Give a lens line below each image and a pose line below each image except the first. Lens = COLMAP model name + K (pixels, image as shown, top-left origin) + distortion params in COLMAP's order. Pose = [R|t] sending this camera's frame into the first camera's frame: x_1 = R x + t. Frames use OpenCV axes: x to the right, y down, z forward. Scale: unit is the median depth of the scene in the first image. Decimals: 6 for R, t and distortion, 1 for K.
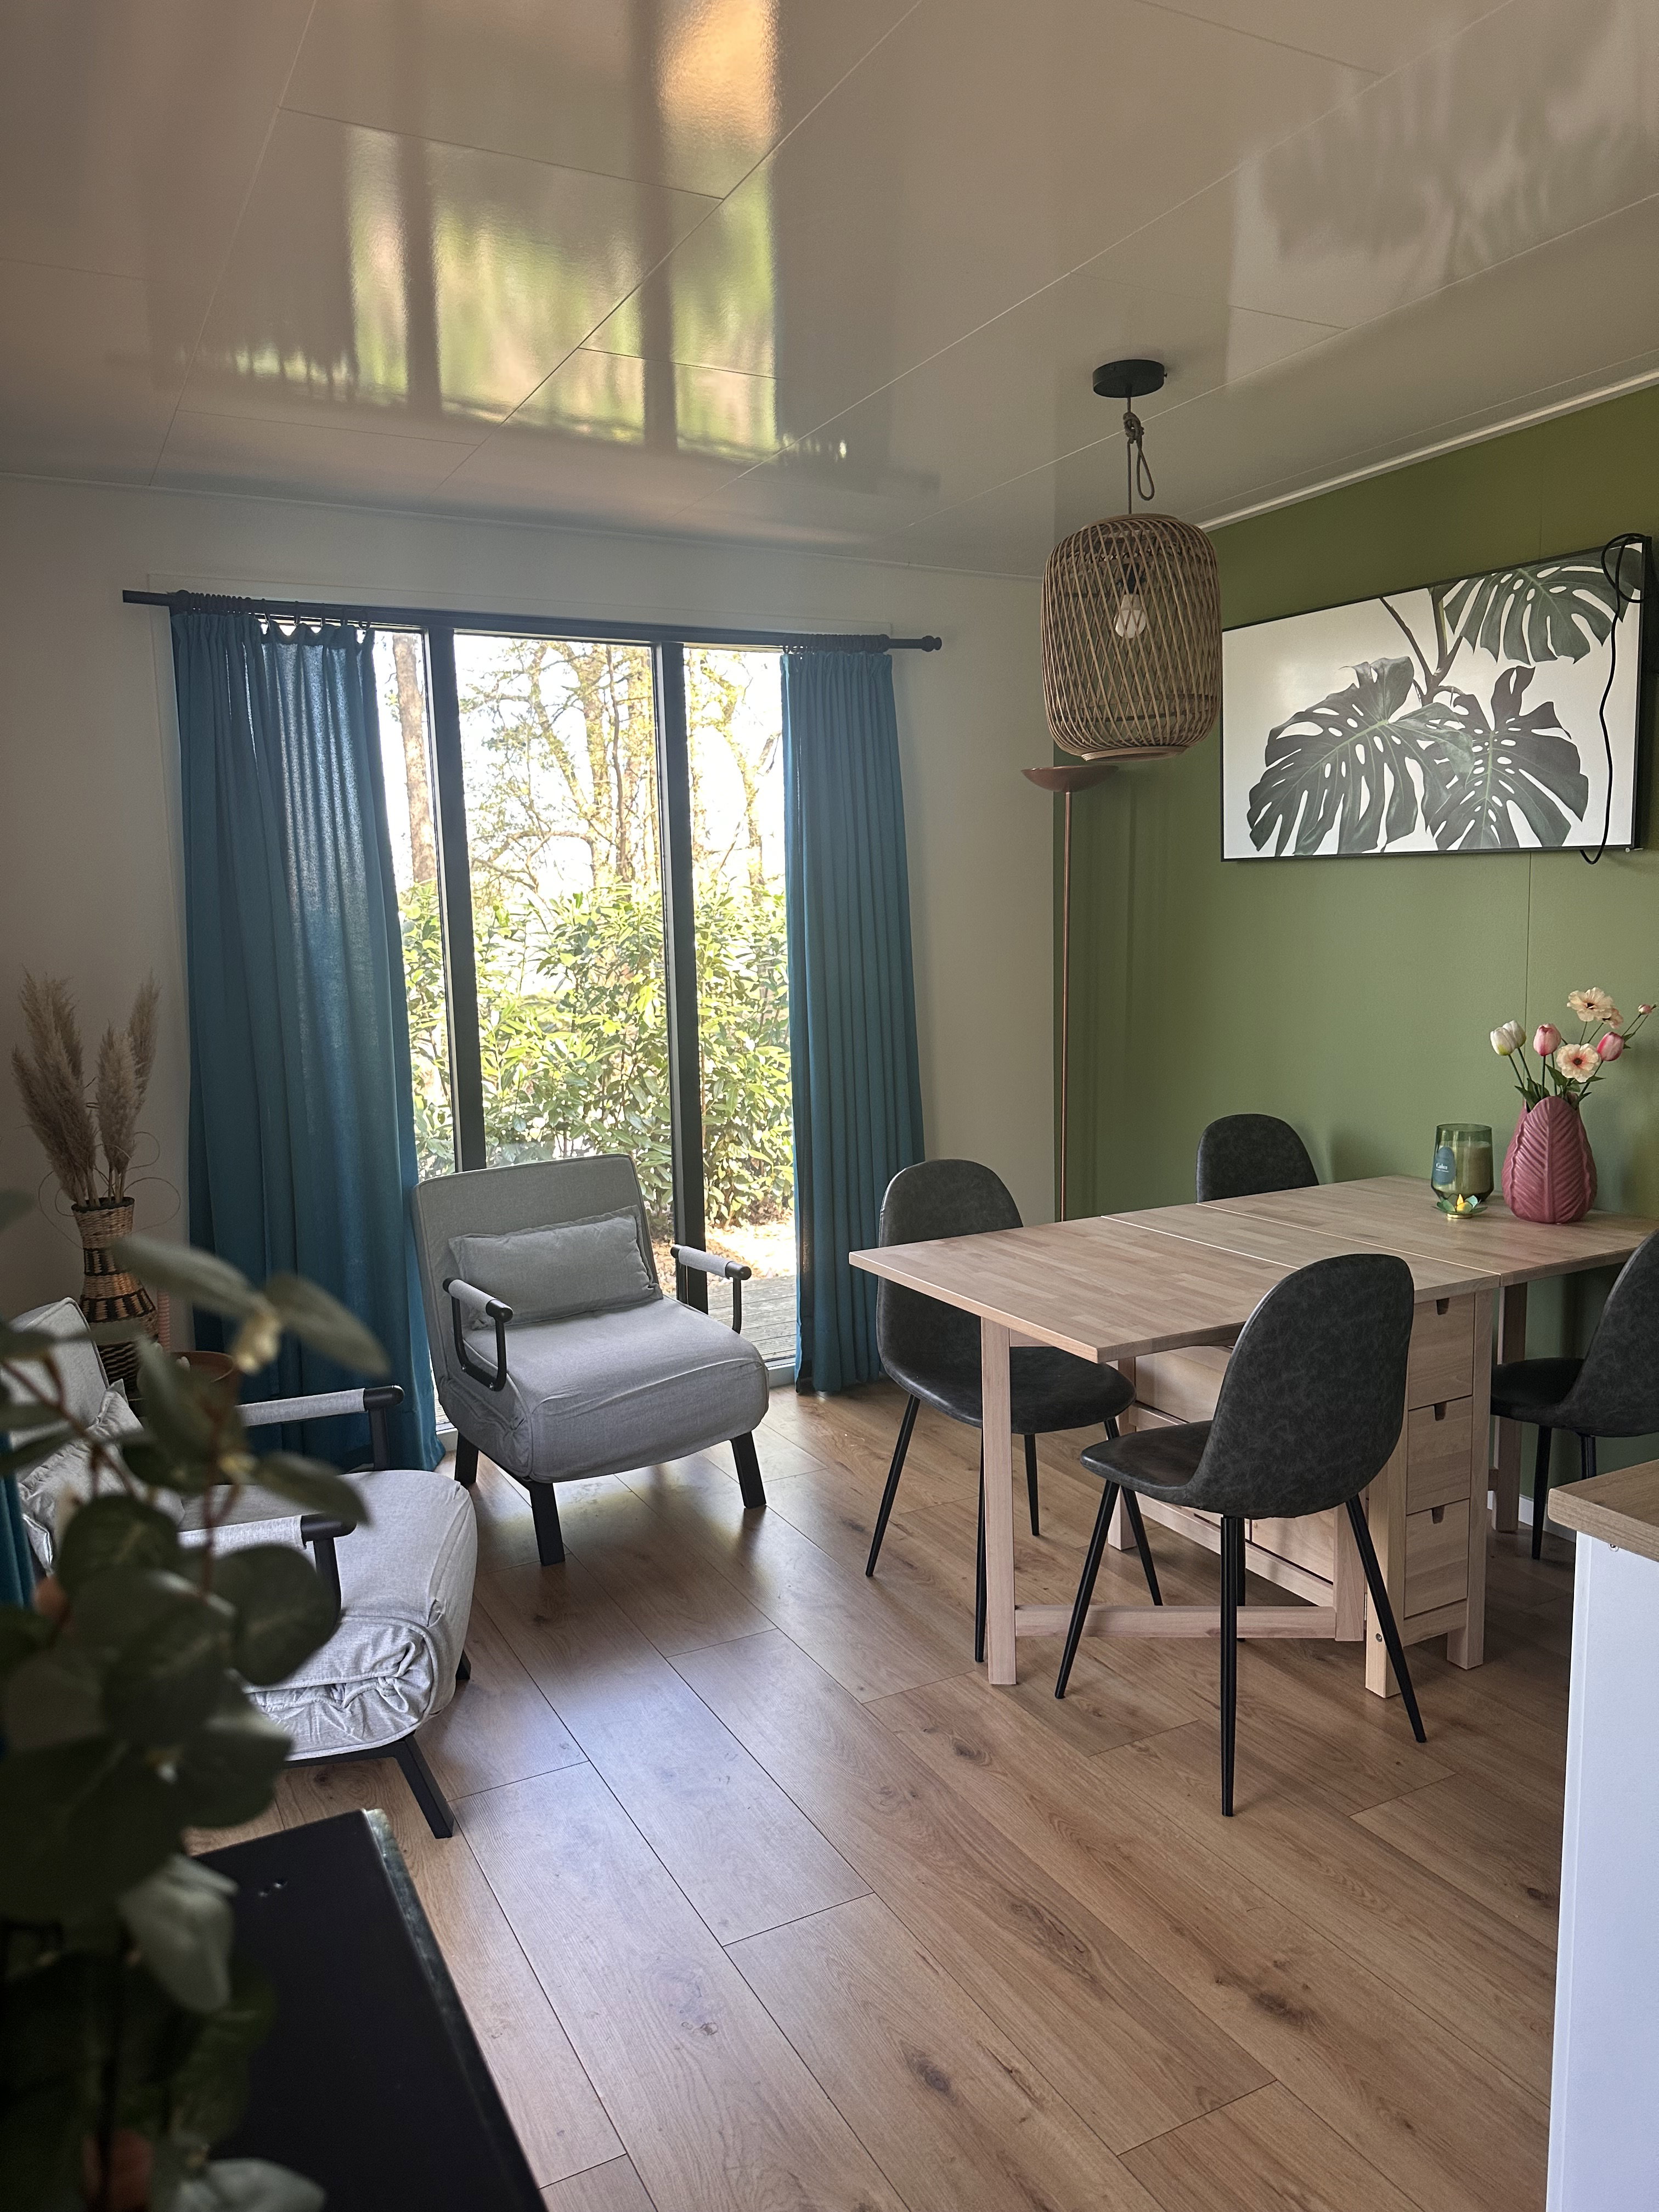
lens RADIAL K [[1542.5, 0, 830.0], [0, 1542.5, 1113.2], [0, 0, 1]] dist [-0.009301, -0.003443]
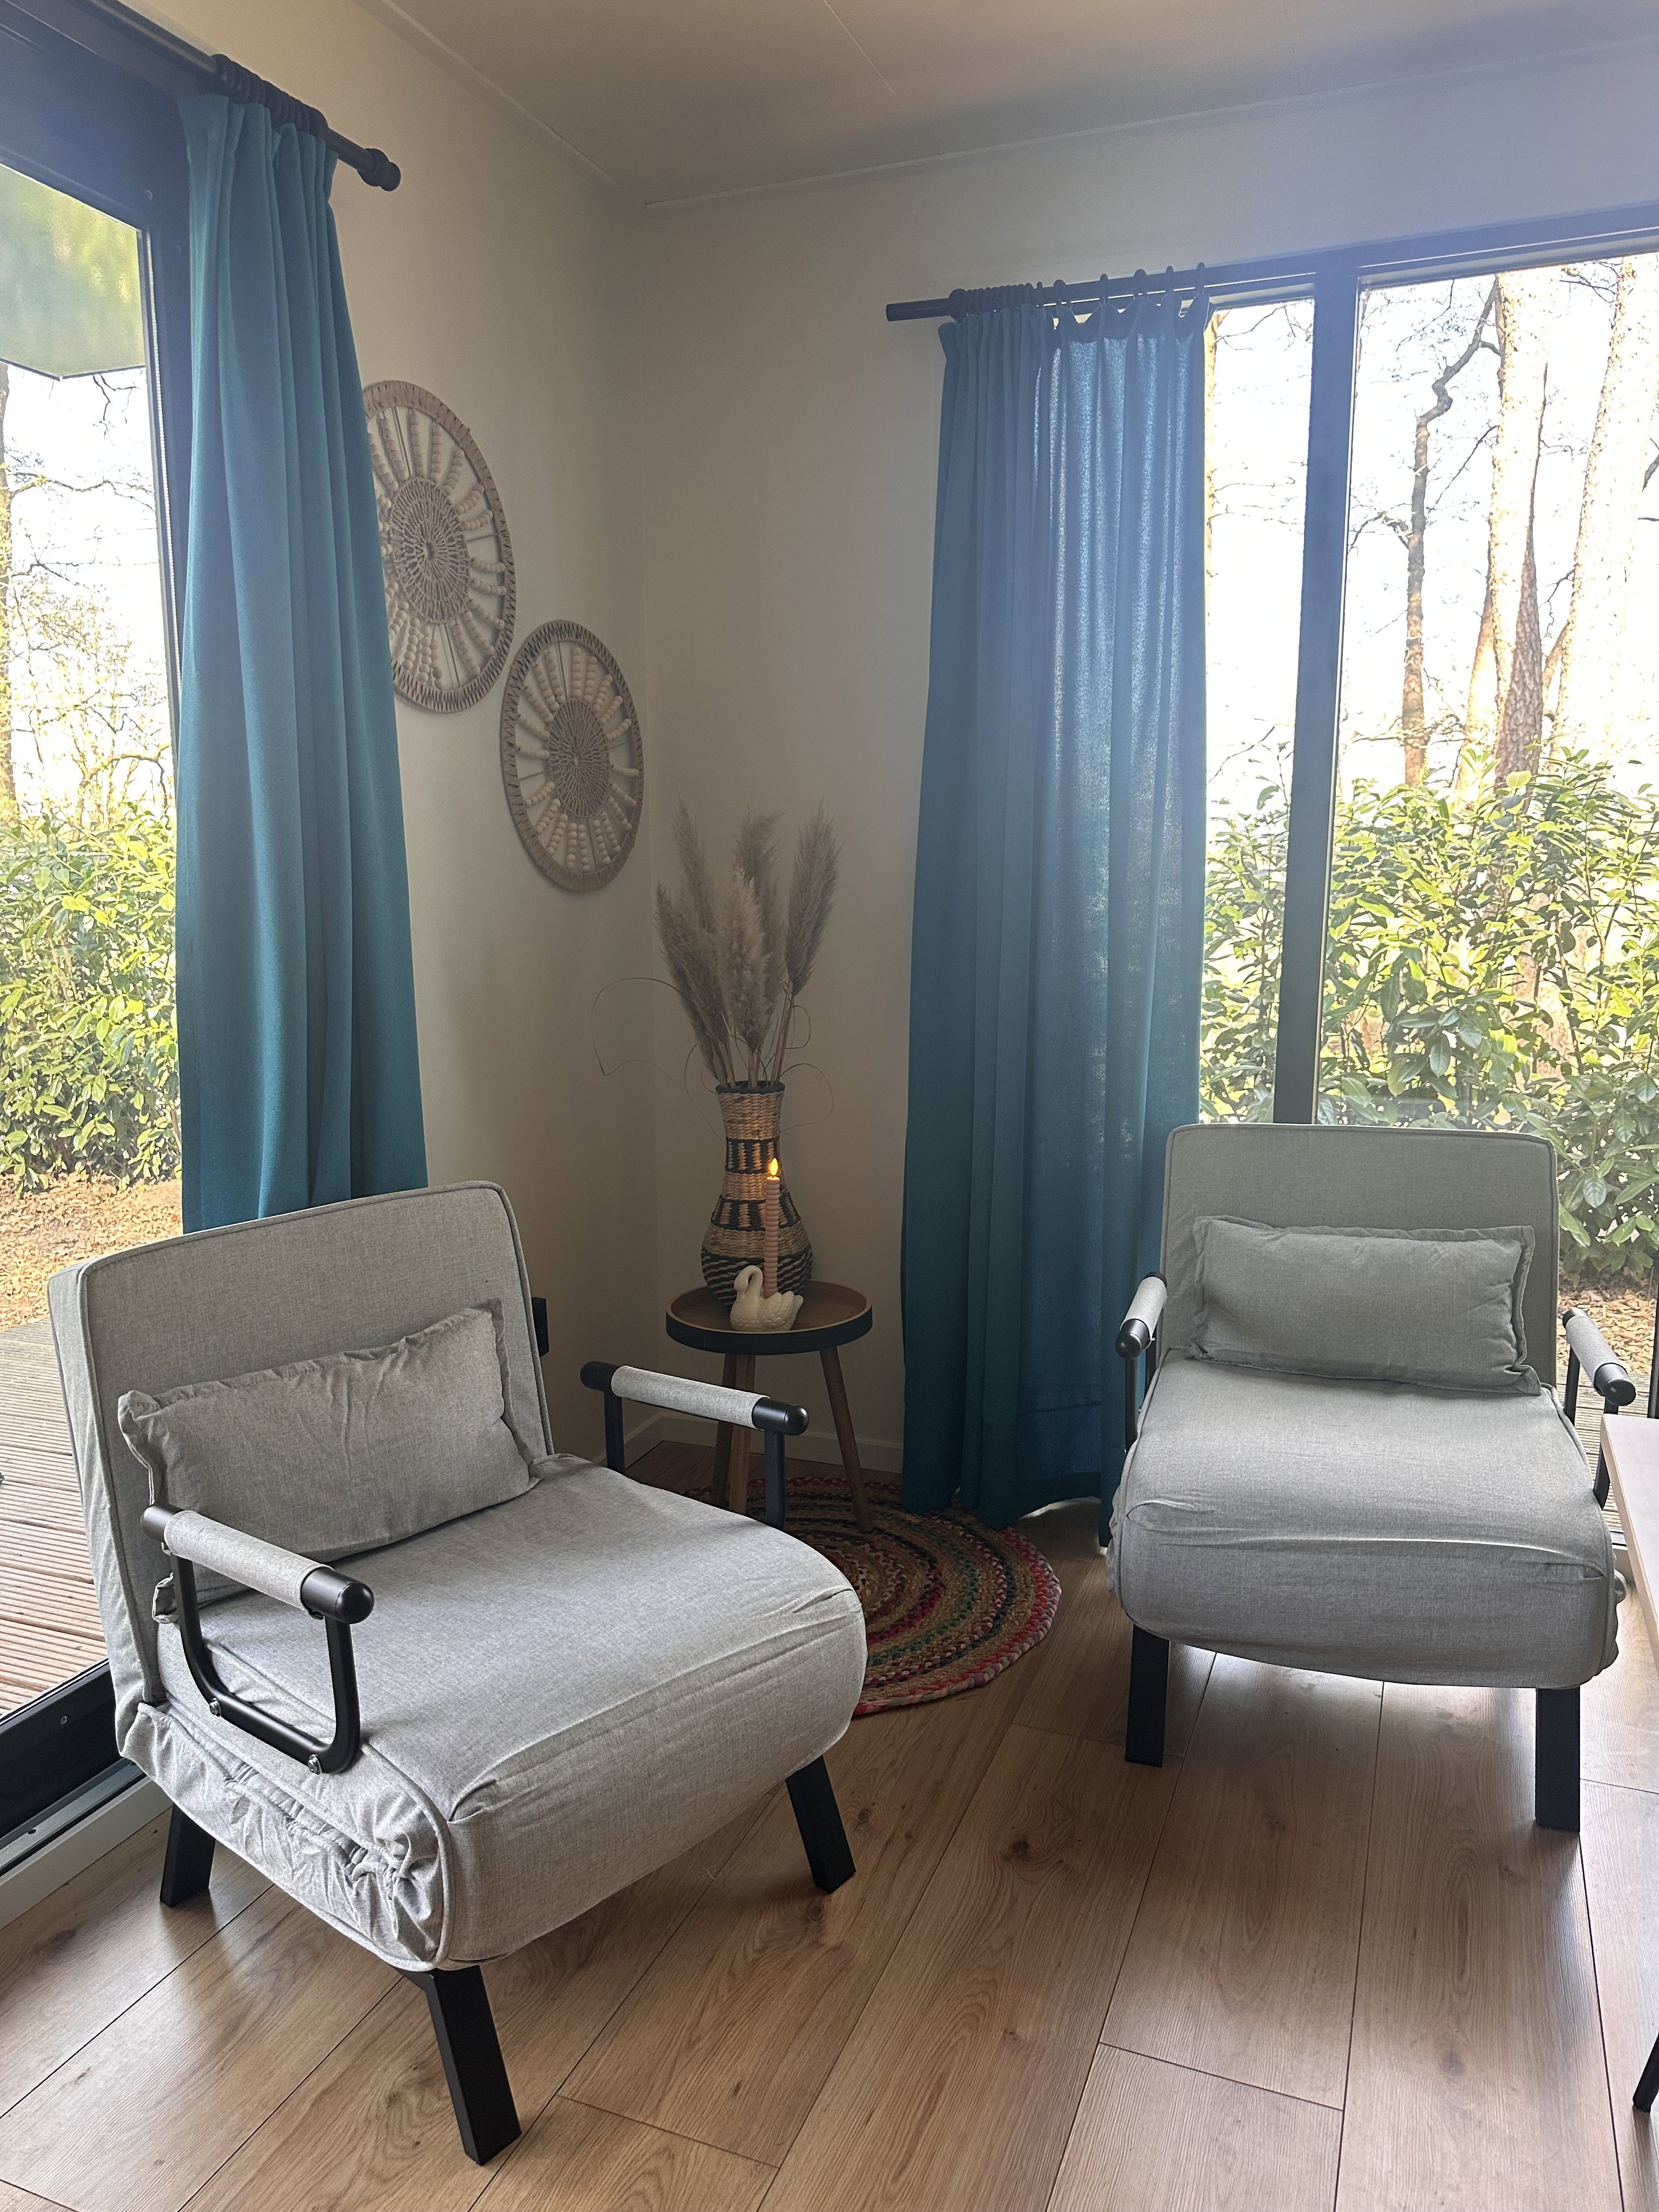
lens RADIAL K [[1542.5, 0, 829.2], [0, 1542.5, 1099.1], [0, 0, 1]] dist [-0.009301, -0.003443]
pose [[0.634465, 0.142963, -0.759616, 0.164995], [-0.117399, 0.989168, 0.088108, -0.010184], [0.763984, 0.033277, 0.644376, 0.478694]]
